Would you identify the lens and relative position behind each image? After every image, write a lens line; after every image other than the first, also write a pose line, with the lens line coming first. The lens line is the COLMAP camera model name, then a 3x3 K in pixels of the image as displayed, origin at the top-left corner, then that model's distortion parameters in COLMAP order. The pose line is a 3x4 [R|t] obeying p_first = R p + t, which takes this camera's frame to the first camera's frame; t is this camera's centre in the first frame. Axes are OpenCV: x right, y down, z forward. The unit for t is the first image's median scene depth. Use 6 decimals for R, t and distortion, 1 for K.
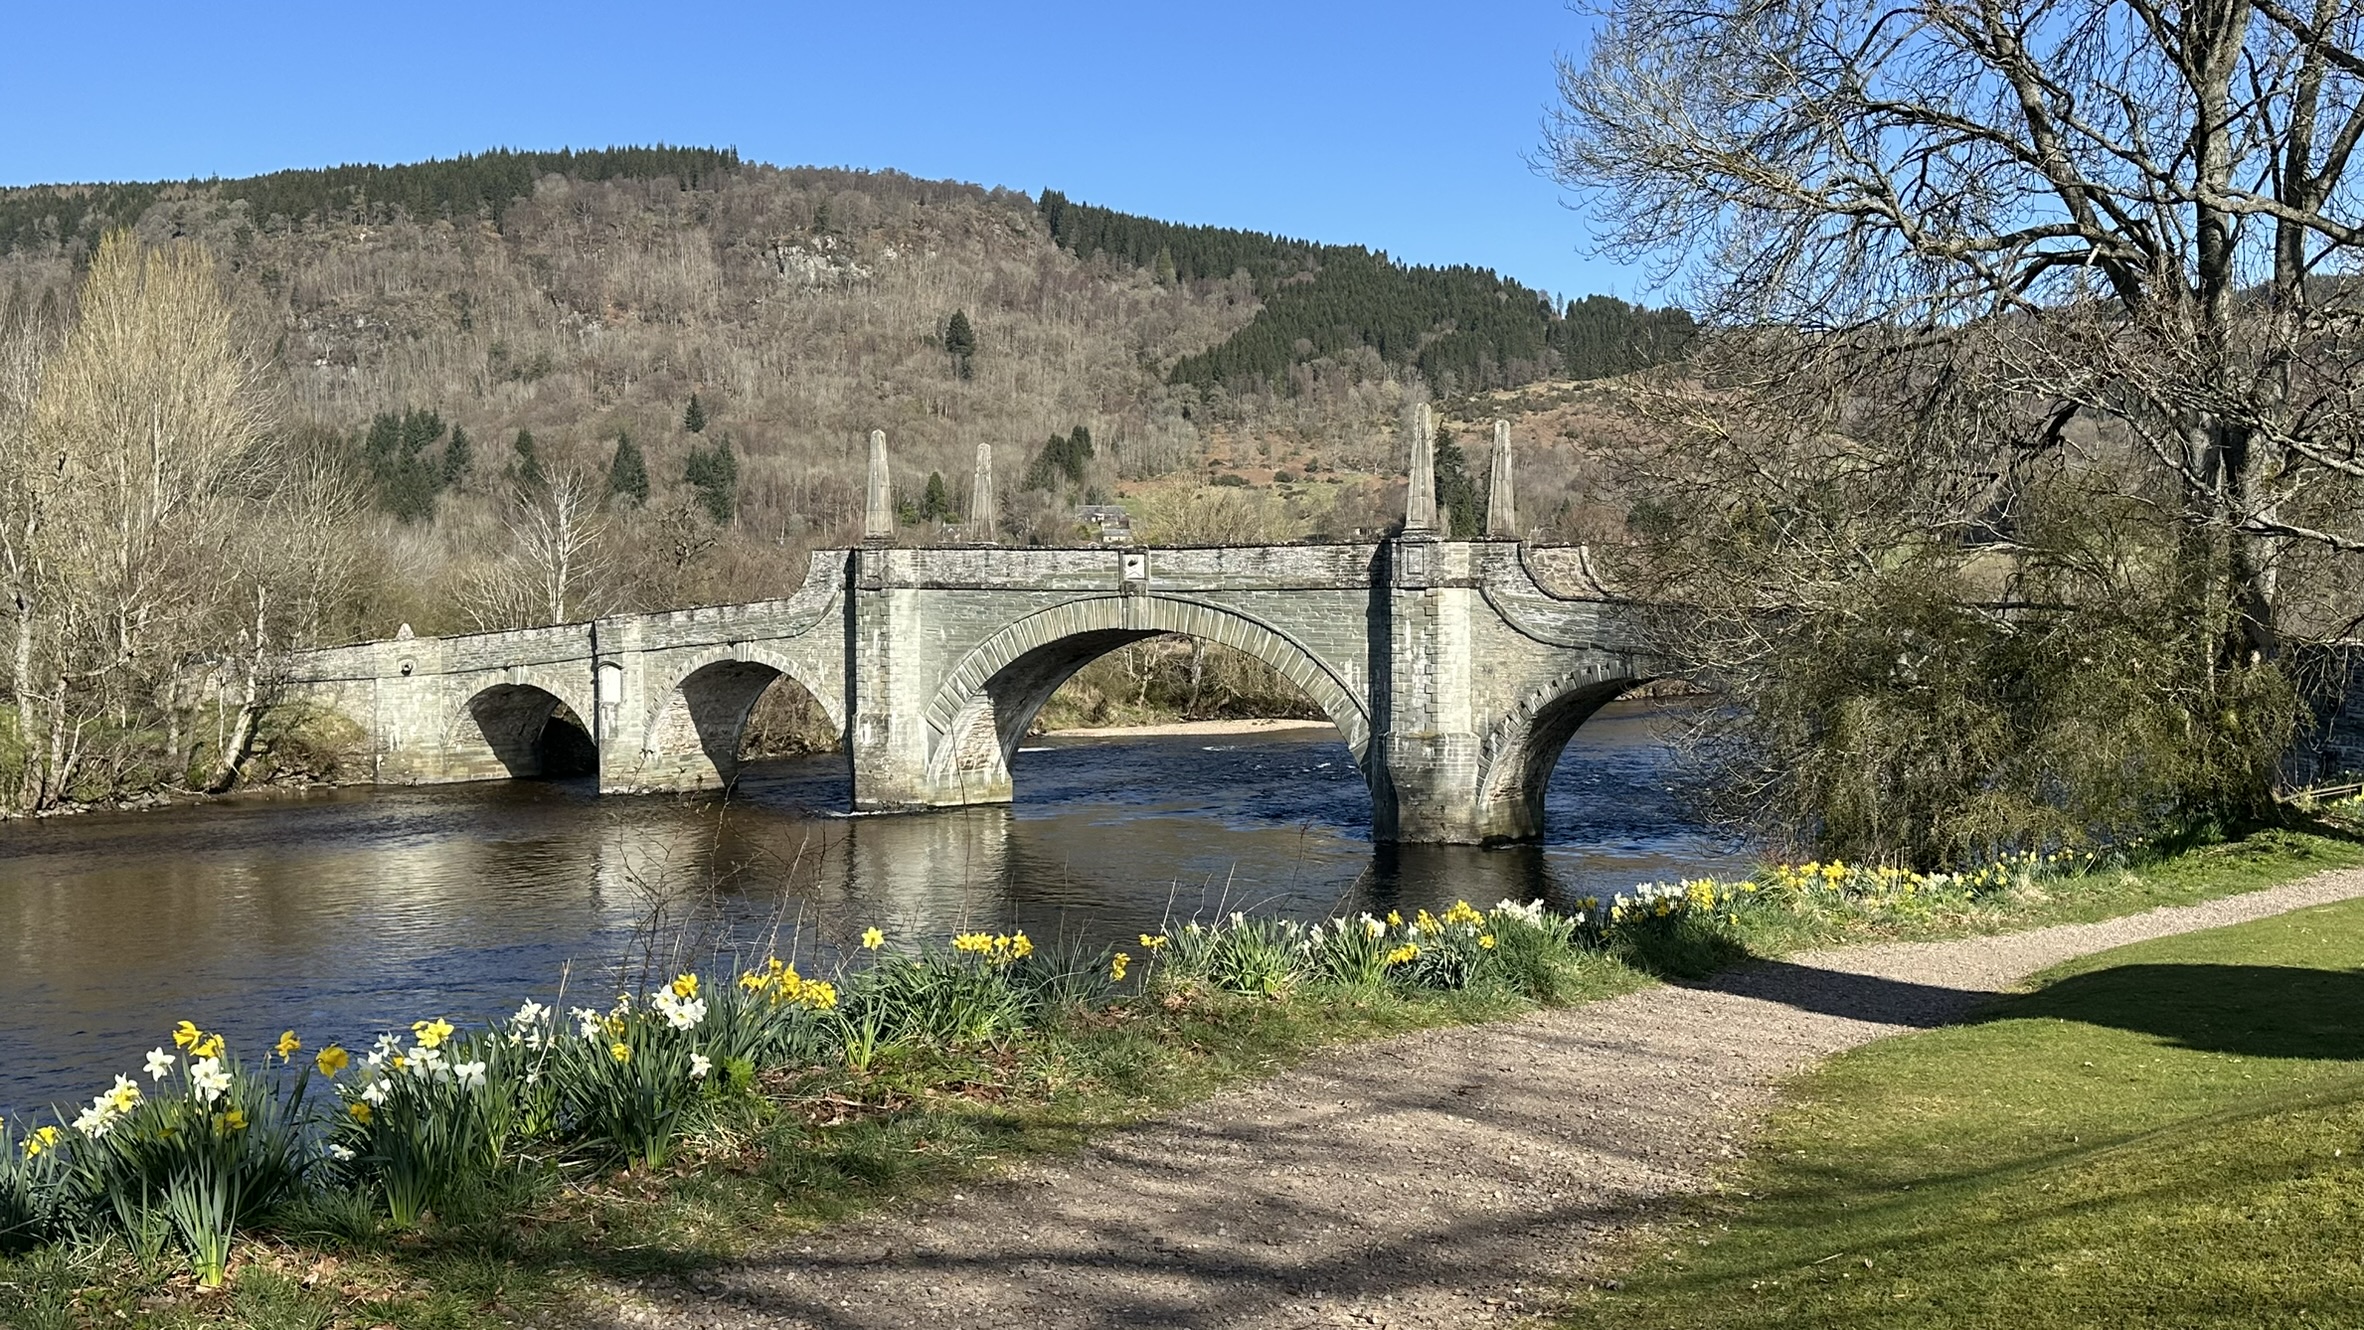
lens RADIAL K [[2212.5, 0, 1182.0], [0, 2212.5, 665.0], [0, 0, 1]] dist [0.161873, -0.302409]
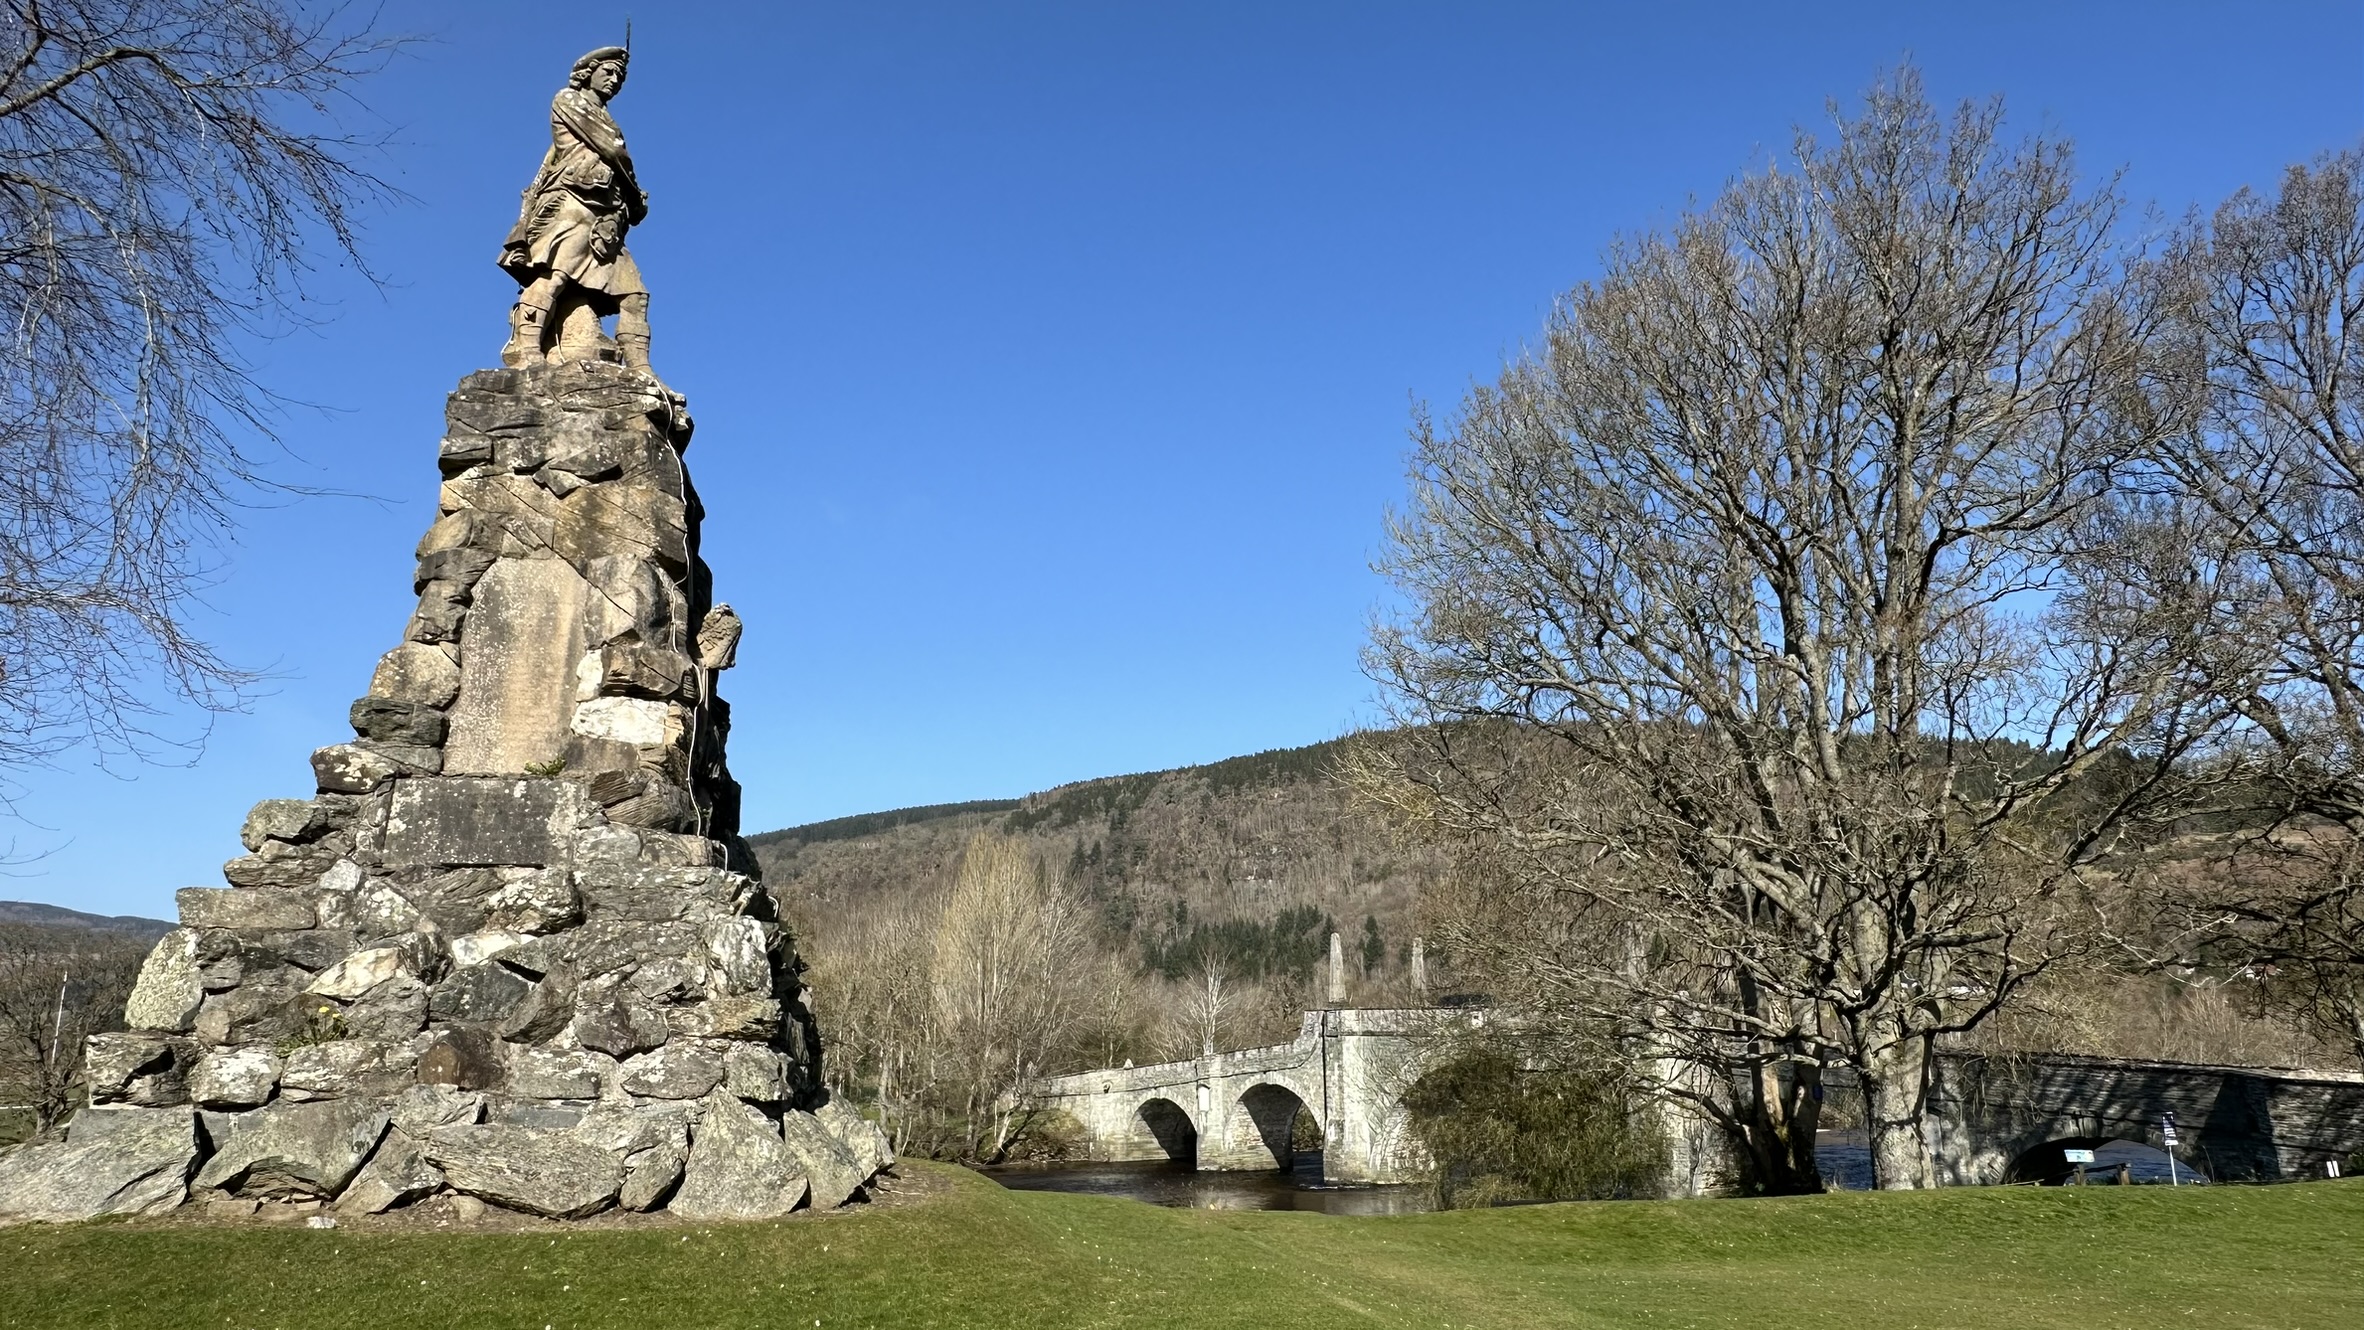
lens RADIAL K [[1599.9, 0, 1182.0], [0, 1599.9, 665.0], [0, 0, 1]] dist [-0.000469, -0.000309]
pose [[0.906377, -0.107609, -0.408536, 0.215593], [0.001914, 0.968052, -0.250742, -0.004468], [0.422466, 0.226485, 0.877626, -0.074874]]
